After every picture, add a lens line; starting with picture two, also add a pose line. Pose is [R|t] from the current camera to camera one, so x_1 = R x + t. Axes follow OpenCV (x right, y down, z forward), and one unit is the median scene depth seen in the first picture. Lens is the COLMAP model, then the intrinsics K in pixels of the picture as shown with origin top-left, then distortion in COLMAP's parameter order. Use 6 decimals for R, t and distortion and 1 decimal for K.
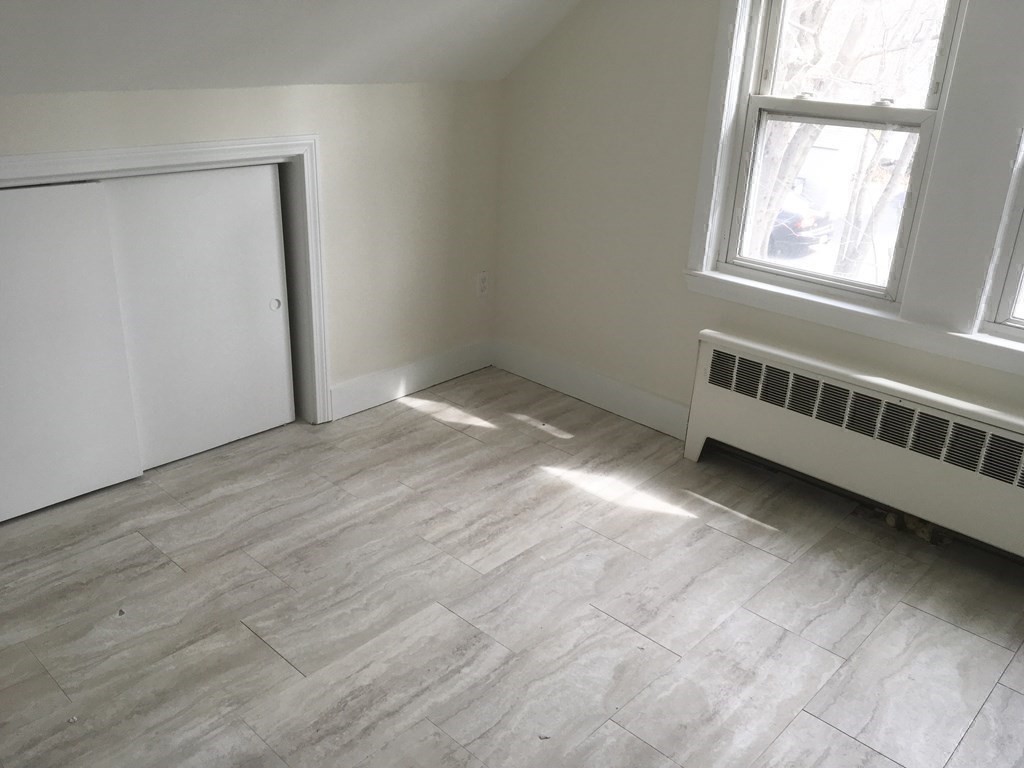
lens RADIAL K [[858.5, 0, 513.6], [0, 858.5, 384.5], [0, 0, 1]] dist [0.074175, -0.104328]
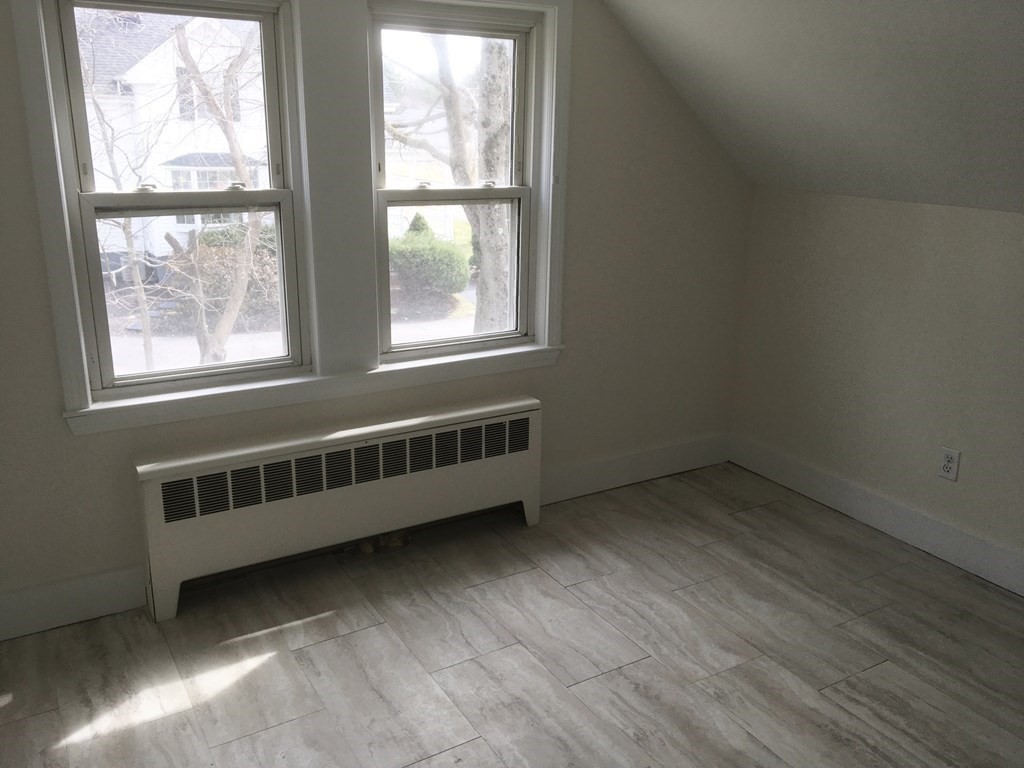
lens RADIAL K [[858.5, 0, 506.2], [0, 858.5, 381.8], [0, 0, 1]] dist [0.074175, -0.104328]
pose [[0.265778, -0.302783, 0.915251, -0.469954], [0.367404, 0.909559, 0.194210, -0.190464], [-0.891278, 0.284650, 0.352985, 0.409183]]
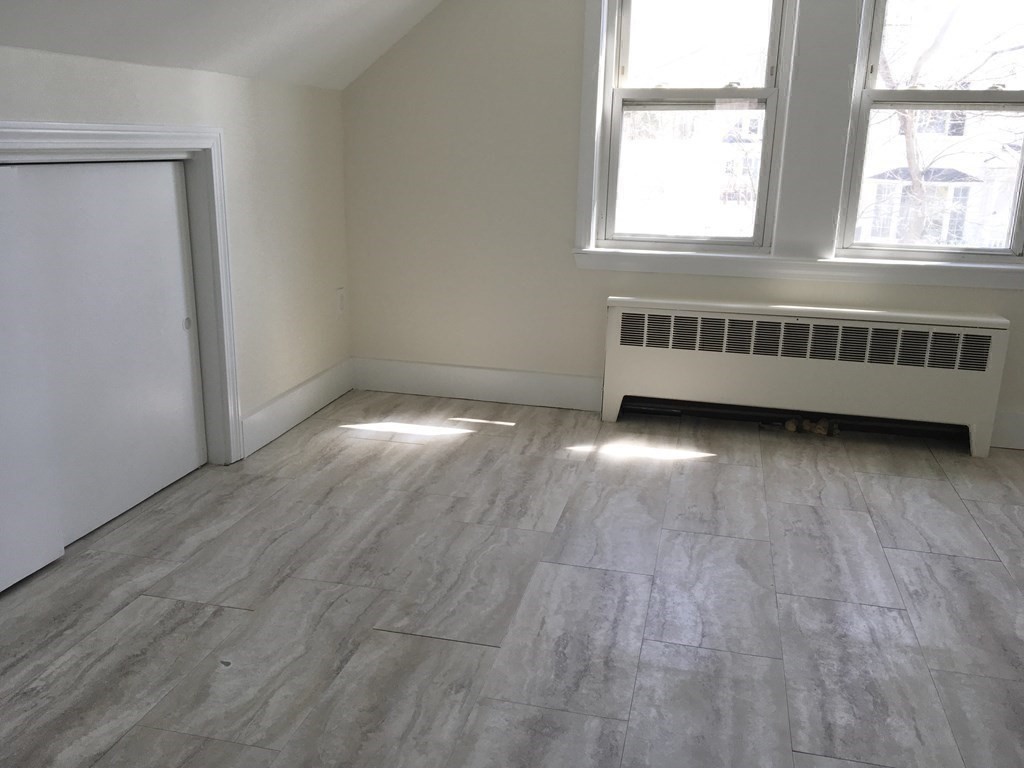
lens RADIAL K [[858.5, 0, 511.2], [0, 858.5, 389.9], [0, 0, 1]] dist [0.074175, -0.104328]
pose [[0.867742, -0.154598, 0.472359, -0.471500], [0.202597, 0.977874, -0.052132, 0.093470], [-0.453848, 0.140936, 0.879863, 0.120281]]
